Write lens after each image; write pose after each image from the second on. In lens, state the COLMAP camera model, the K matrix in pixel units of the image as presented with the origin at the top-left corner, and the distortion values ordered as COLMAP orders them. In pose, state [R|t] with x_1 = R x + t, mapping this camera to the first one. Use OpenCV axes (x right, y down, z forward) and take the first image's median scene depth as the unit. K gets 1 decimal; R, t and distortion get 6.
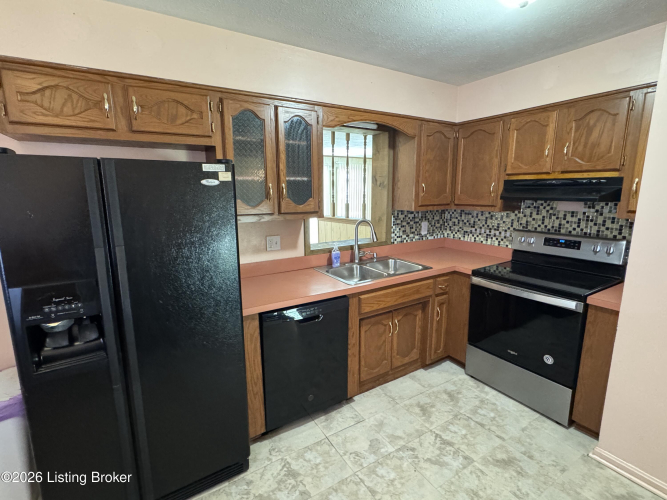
lens RADIAL K [[321.5, 0, 334.0], [0, 321.5, 247.4], [0, 0, 1]] dist [-0.002283, -0.000300]
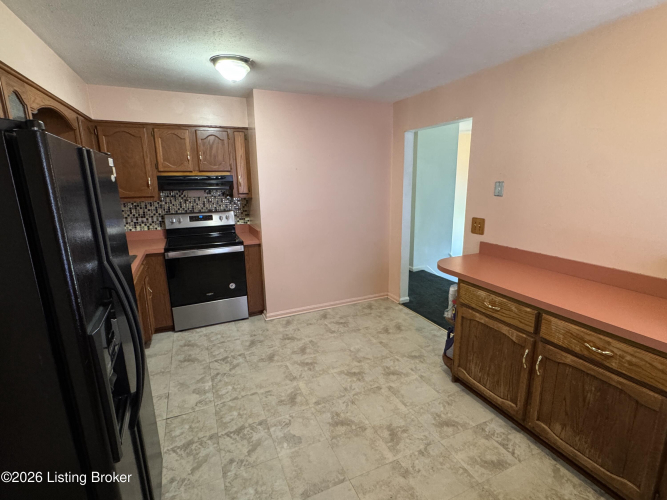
lens RADIAL K [[321.5, 0, 332.5], [0, 321.5, 249.0], [0, 0, 1]] dist [-0.002283, -0.000300]
pose [[0.134928, -0.211635, 0.967990, -0.730995], [0.185101, 0.965110, 0.185204, -0.040461], [-0.973413, 0.154187, 0.169394, 0.167500]]
